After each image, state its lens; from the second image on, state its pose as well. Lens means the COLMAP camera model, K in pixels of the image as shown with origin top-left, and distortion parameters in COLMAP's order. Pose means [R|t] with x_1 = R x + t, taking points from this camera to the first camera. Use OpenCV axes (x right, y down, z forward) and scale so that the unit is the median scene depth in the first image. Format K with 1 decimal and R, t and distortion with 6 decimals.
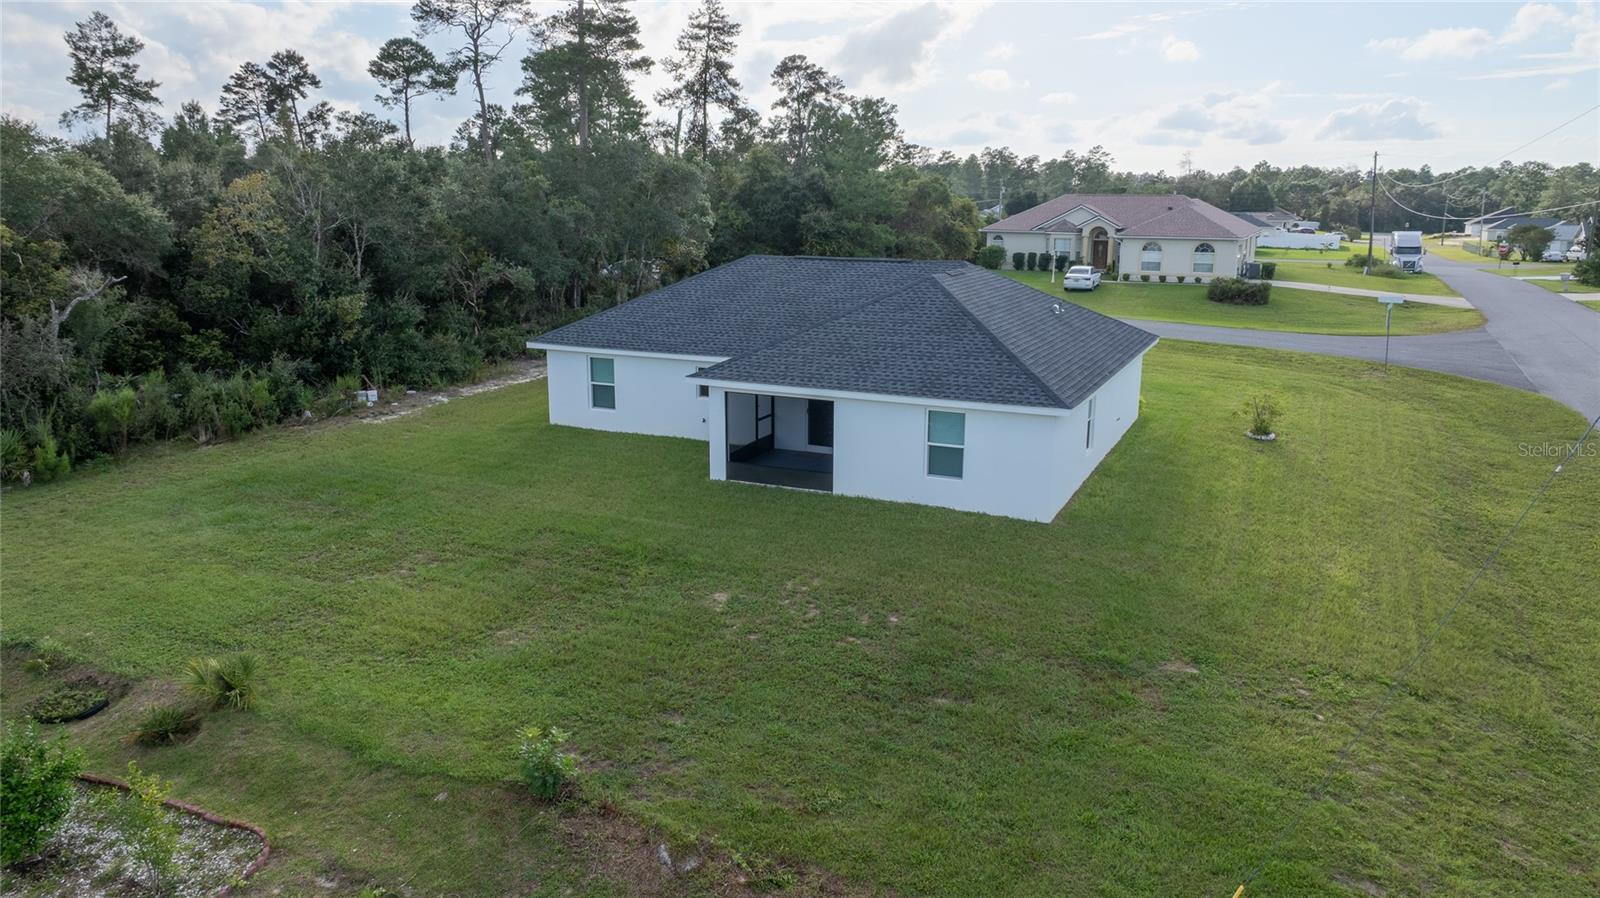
lens RADIAL K [[1124.8, 0, 800.0], [0, 1124.8, 449.0], [0, 0, 1]] dist [-0.028350, 0.033429]
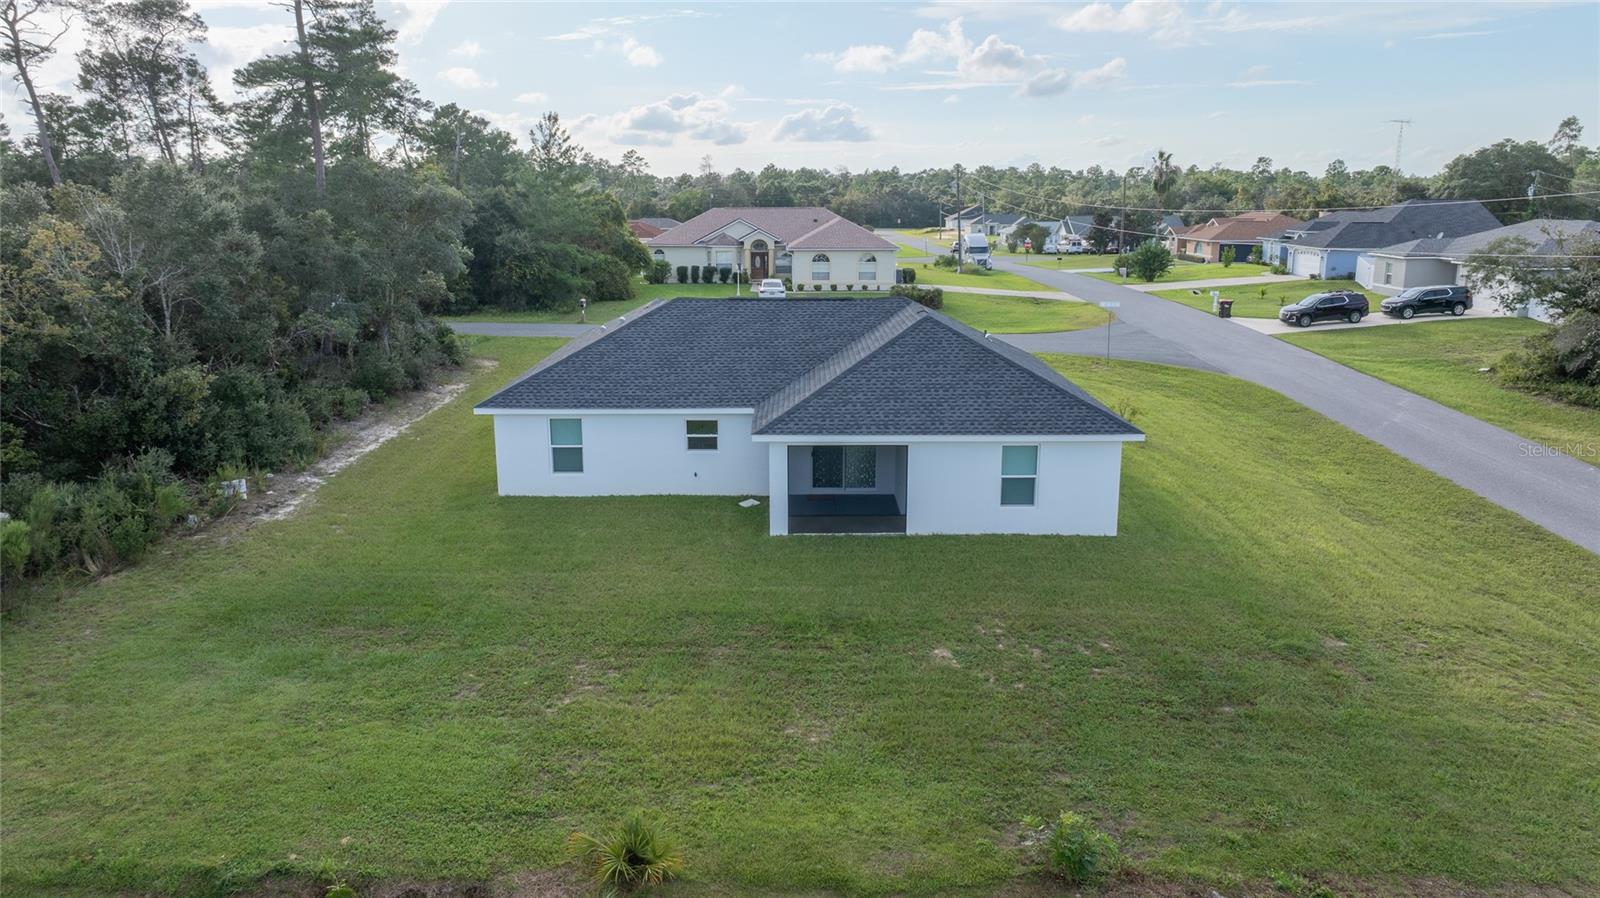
lens RADIAL K [[1124.8, 0, 800.0], [0, 1124.8, 449.0], [0, 0, 1]] dist [-0.028350, 0.033429]
pose [[0.903373, -0.101147, 0.416756, -0.472253], [0.100765, 0.994645, 0.022980, -0.070382], [-0.416849, 0.021235, 0.908728, 0.099892]]
